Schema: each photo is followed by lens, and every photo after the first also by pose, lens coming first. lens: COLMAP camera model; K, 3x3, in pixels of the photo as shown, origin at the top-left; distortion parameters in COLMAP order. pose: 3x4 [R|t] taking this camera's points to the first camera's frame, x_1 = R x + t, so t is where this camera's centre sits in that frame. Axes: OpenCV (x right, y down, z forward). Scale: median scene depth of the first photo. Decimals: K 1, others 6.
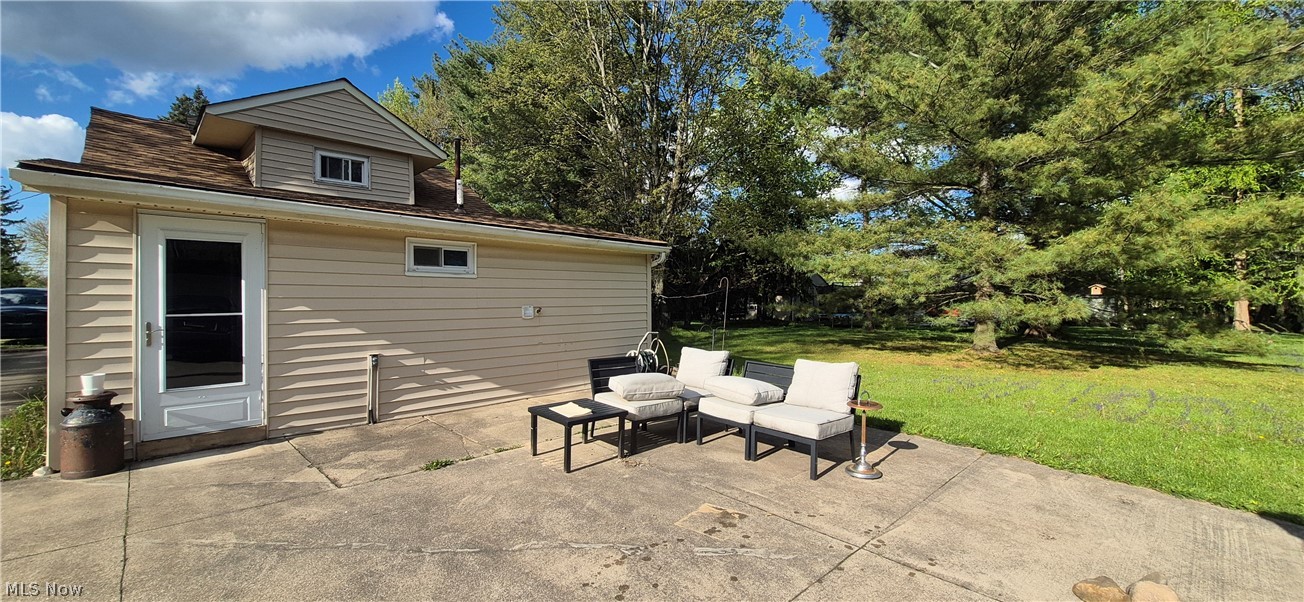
lens RADIAL K [[506.2, 0, 652.0], [0, 506.2, 301.0], [0, 0, 1]] dist [-0.000755, -0.000053]
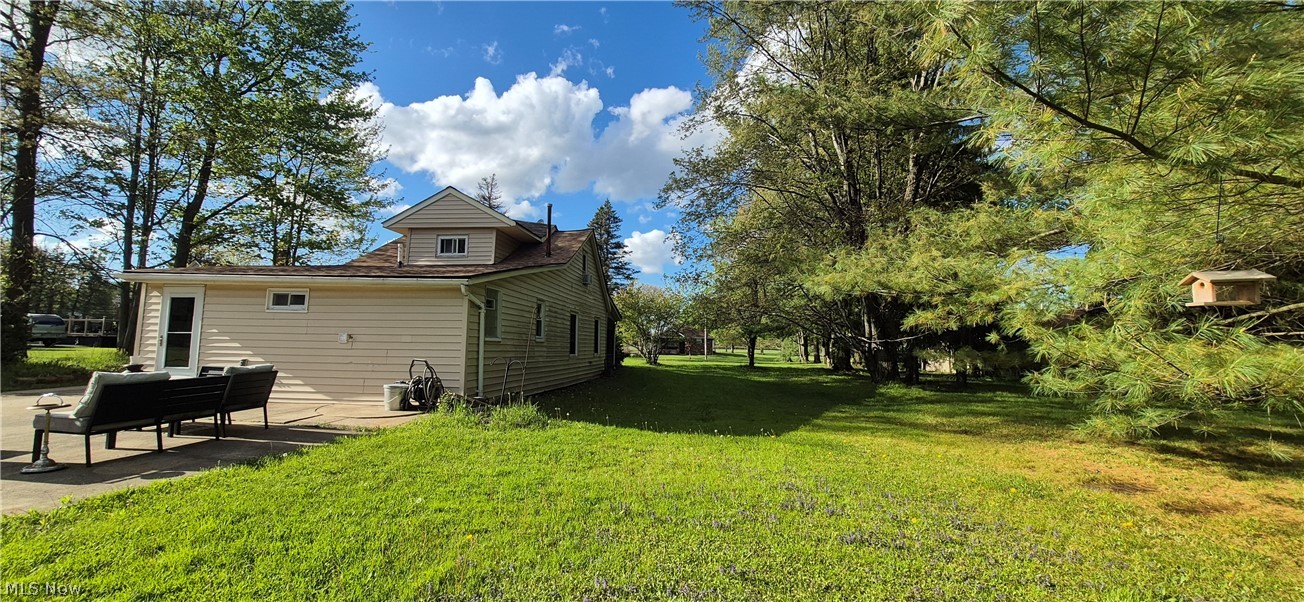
lens RADIAL K [[506.2, 0, 652.0], [0, 506.2, 301.0], [0, 0, 1]] dist [-0.000755, -0.000053]
pose [[0.634171, -0.055724, -0.771182, 1.426478], [-0.023003, 0.995598, -0.090856, 0.030690], [0.772851, 0.075357, 0.630098, 0.866361]]
